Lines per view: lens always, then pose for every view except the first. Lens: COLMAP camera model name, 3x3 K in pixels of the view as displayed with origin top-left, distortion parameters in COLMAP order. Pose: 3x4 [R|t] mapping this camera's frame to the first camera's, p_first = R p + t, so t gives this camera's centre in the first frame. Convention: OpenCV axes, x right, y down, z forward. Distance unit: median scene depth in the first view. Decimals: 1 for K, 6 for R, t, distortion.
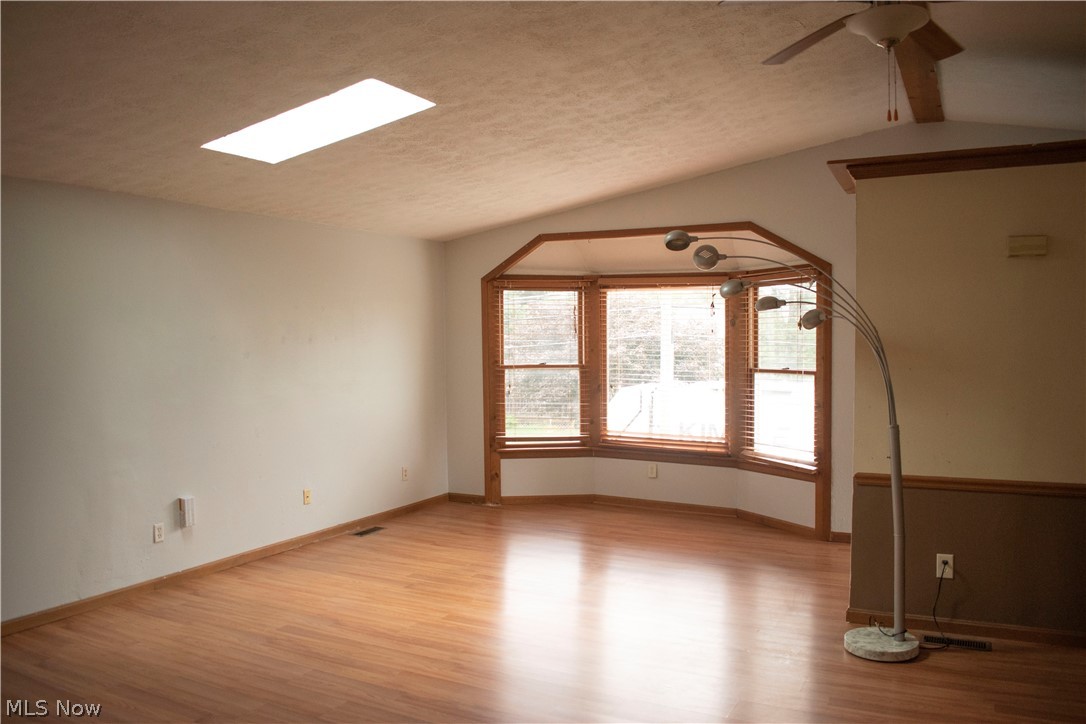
lens RADIAL K [[844.3, 0, 543.0], [0, 844.3, 362.0], [0, 0, 1]] dist [-0.093362, 0.009743]
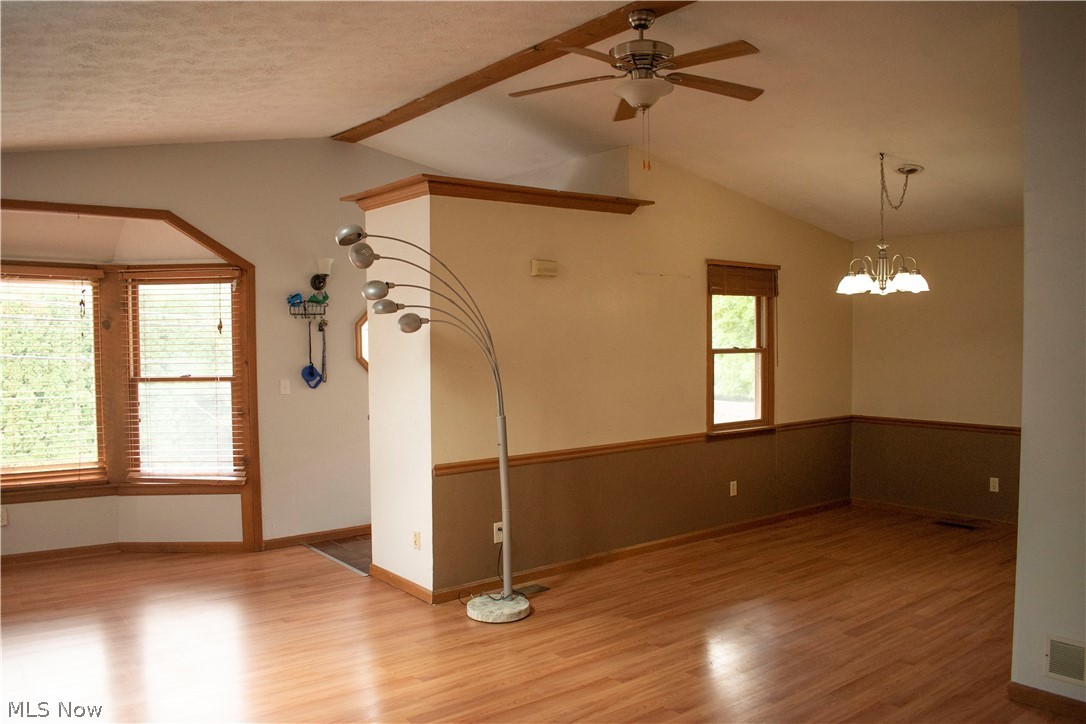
lens RADIAL K [[844.3, 0, 543.0], [0, 844.3, 362.0], [0, 0, 1]] dist [-0.093362, 0.009743]
pose [[0.418783, -0.024522, 0.907755, -0.431049], [0.029854, 0.999467, 0.013227, -0.008876], [-0.907595, 0.021561, 0.419292, 0.316423]]
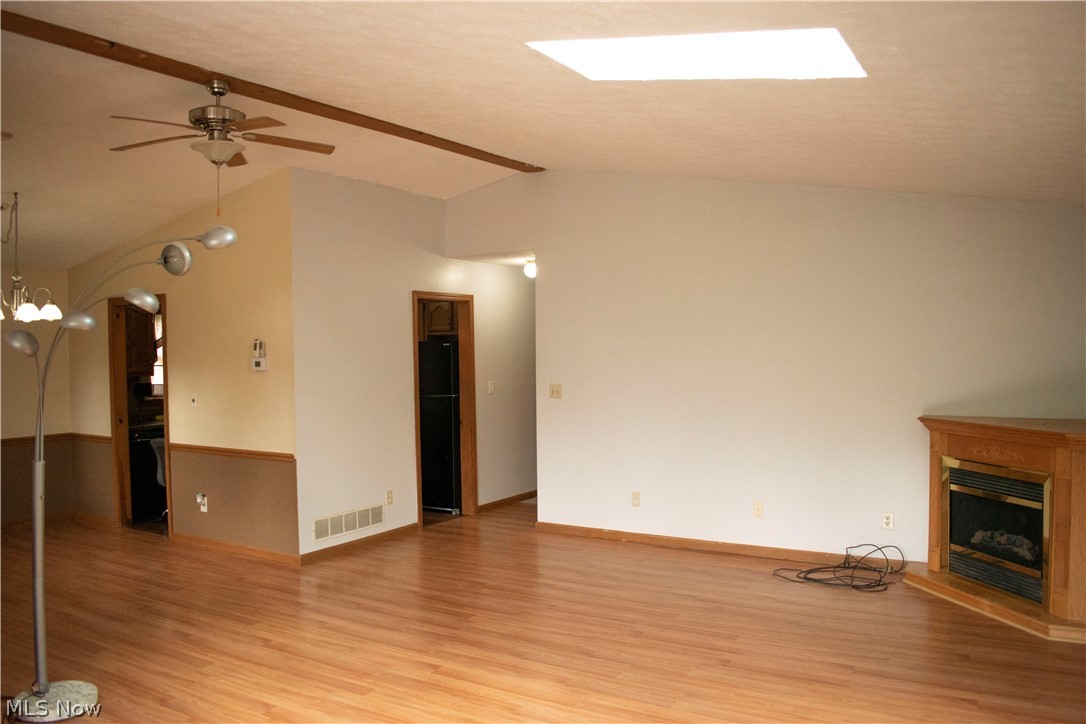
lens RADIAL K [[844.3, 0, 543.0], [0, 844.3, 362.0], [0, 0, 1]] dist [-0.093362, 0.009743]
pose [[-0.996132, 0.019471, 0.085689, -0.148872], [0.023755, 0.998503, 0.049259, -0.044838], [-0.084601, 0.051104, -0.995103, 1.287073]]
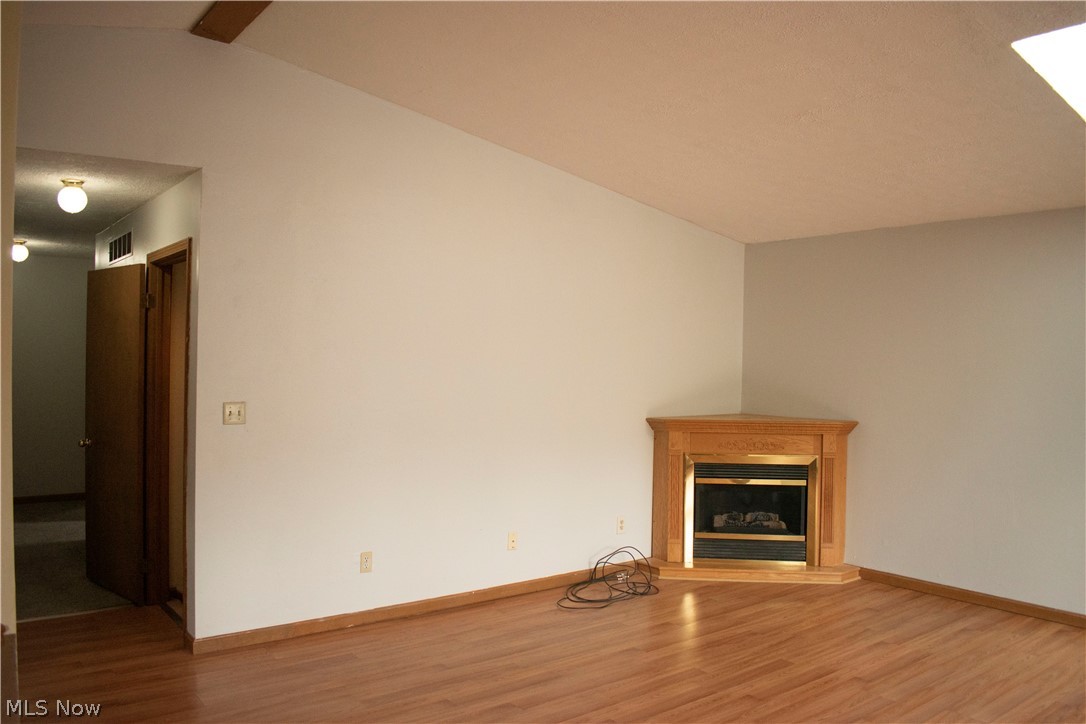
lens RADIAL K [[844.3, 0, 543.0], [0, 844.3, 362.0], [0, 0, 1]] dist [-0.093362, 0.009743]
pose [[-0.429987, 0.008565, -0.902794, 0.482910], [-0.040056, 0.998789, 0.028553, -0.018179], [0.901946, 0.048440, -0.429124, 0.617817]]
